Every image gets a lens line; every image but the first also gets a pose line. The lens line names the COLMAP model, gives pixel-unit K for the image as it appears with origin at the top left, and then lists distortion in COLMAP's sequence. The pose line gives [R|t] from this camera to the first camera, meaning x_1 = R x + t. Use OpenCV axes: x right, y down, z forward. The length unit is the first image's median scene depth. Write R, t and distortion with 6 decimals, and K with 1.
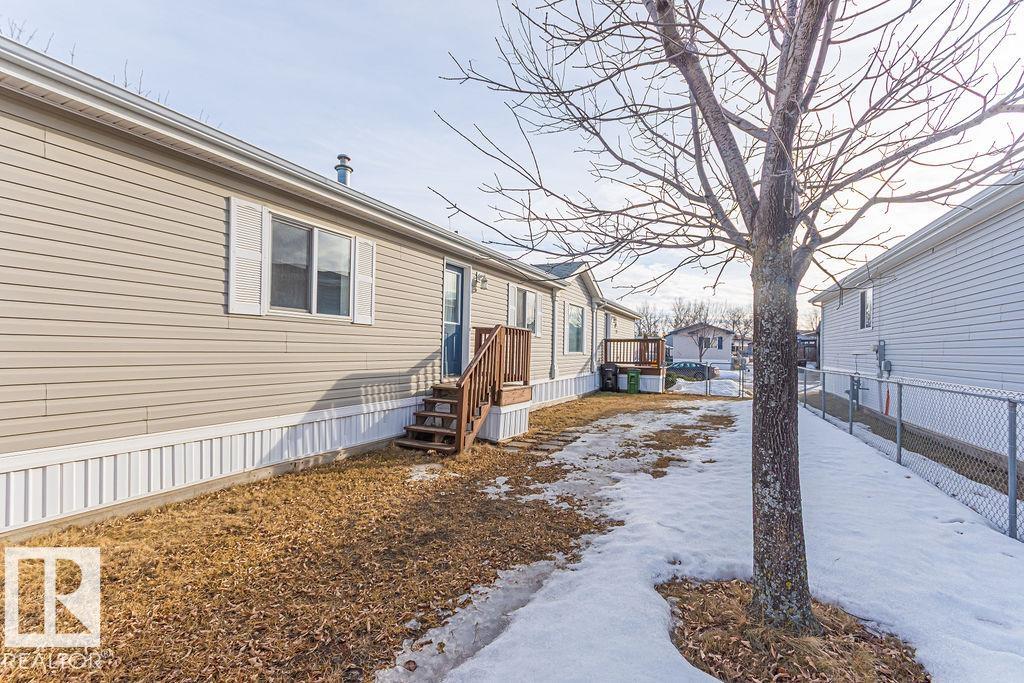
lens RADIAL K [[461.8, 0, 513.7], [0, 461.8, 345.3], [0, 0, 1]] dist [0.007152, -0.001364]
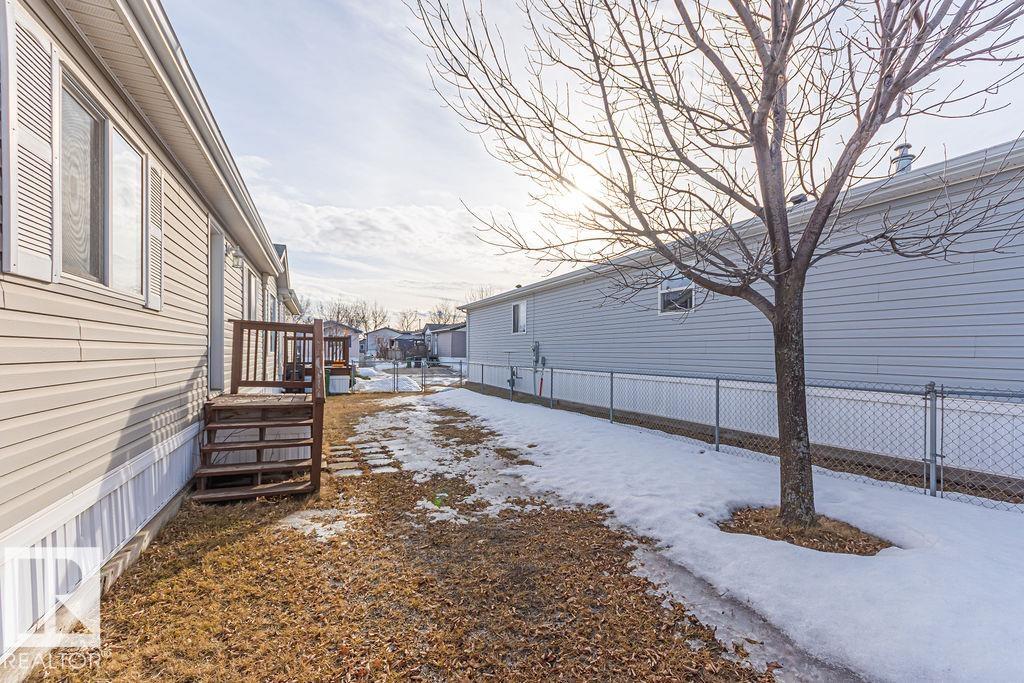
lens RADIAL K [[461.8, 0, 513.4], [0, 461.8, 348.8], [0, 0, 1]] dist [0.007152, -0.001364]
pose [[0.648590, -0.003247, 0.761131, -0.567416], [-0.006150, 0.999936, 0.009506, -0.005385], [-0.761113, -0.010846, 0.648529, 0.322854]]
